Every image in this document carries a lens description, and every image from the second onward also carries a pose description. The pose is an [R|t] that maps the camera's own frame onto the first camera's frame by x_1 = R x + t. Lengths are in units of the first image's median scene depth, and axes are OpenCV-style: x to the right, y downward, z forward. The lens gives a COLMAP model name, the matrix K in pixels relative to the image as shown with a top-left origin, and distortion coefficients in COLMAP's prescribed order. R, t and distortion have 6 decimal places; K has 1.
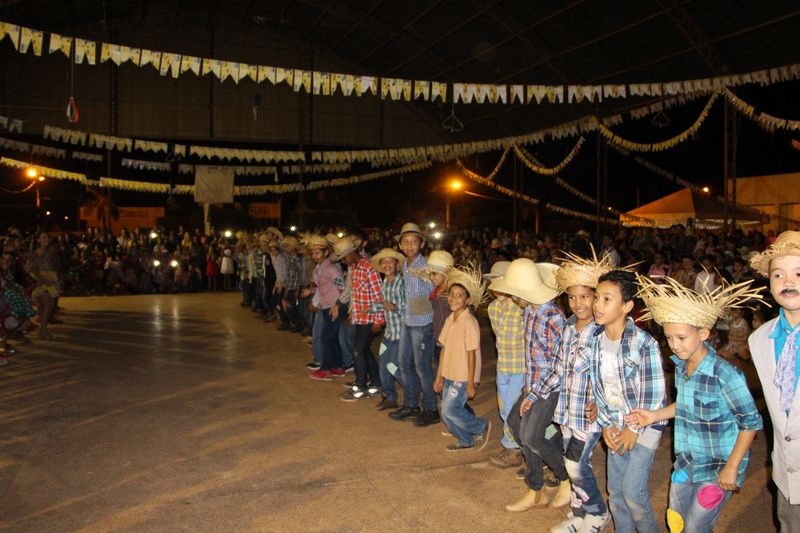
lens RADIAL K [[650.6, 0, 395.6], [0, 650.6, 267.7], [0, 0, 1]] dist [-0.186215, 0.151389]
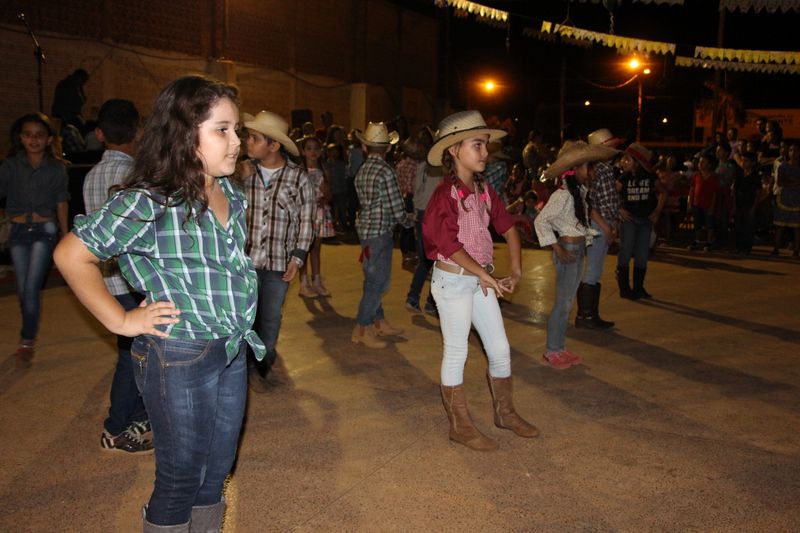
lens RADIAL K [[807.9, 0, 400.0], [0, 807.9, 266.5], [0, 0, 1]] dist [-0.125400, 0.282102]
pose [[0.676386, 0.118154, -0.727009, -0.116045], [-0.049759, 0.992125, 0.114947, -0.005021], [0.734865, -0.041574, 0.676938, 0.408158]]
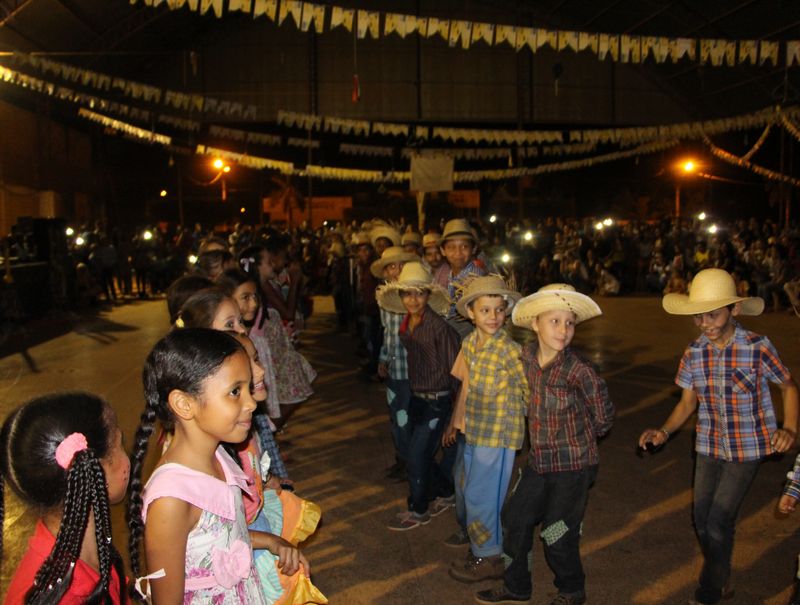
lens RADIAL K [[736.8, 0, 400.0], [0, 736.8, 302.5], [0, 0, 1]] dist [-0.182702, 0.149972]
pose [[0.963335, 0.015096, -0.267877, -0.086817], [-0.000814, 0.998576, 0.053345, -0.001885], [0.268301, -0.051171, 0.961975, -0.002717]]
